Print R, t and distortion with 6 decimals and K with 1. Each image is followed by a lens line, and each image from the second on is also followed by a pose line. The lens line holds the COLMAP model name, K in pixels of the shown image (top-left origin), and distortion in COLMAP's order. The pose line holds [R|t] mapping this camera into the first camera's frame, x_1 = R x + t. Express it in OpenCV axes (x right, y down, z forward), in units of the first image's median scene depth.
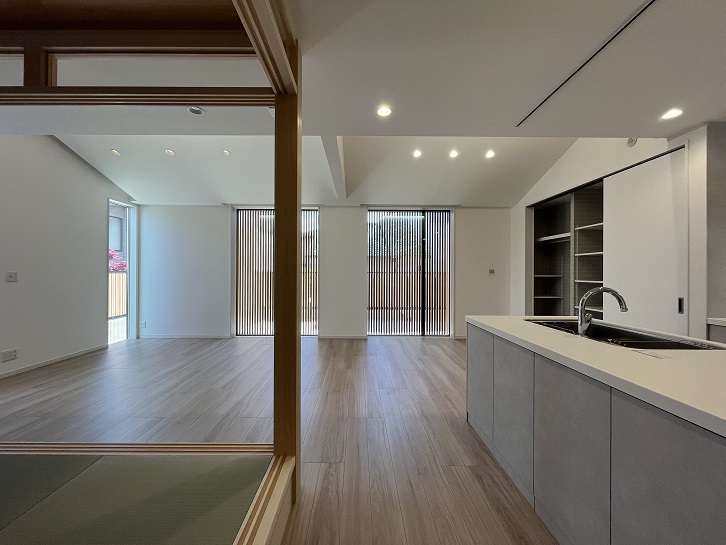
lens RADIAL K [[291.4, 0, 358.7], [0, 291.4, 272.1], [0, 0, 1]] dist [-0.002066, -0.001035]
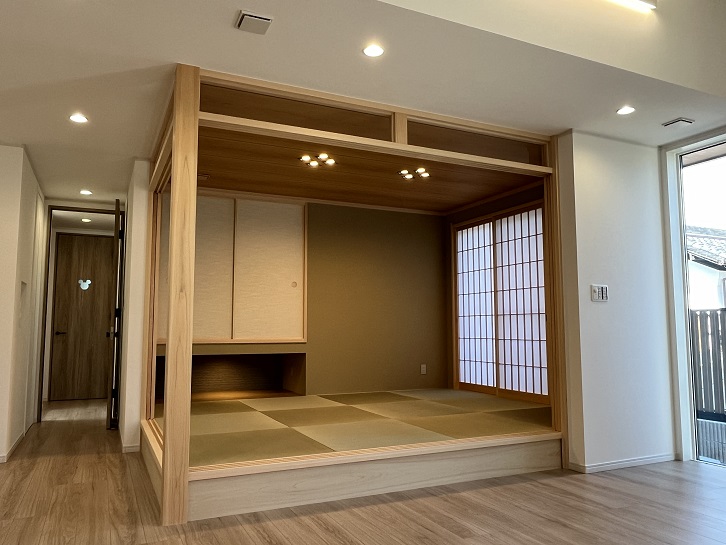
lens RADIAL K [[547.5, 0, 354.8], [0, 547.5, 275.9], [0, 0, 1]] dist [-0.004388, -0.009691]
pose [[-0.907098, -0.043291, -0.418688, -0.000390], [-0.002307, 0.995193, -0.097903, 0.045372], [0.420914, -0.087842, -0.902837, 0.944043]]
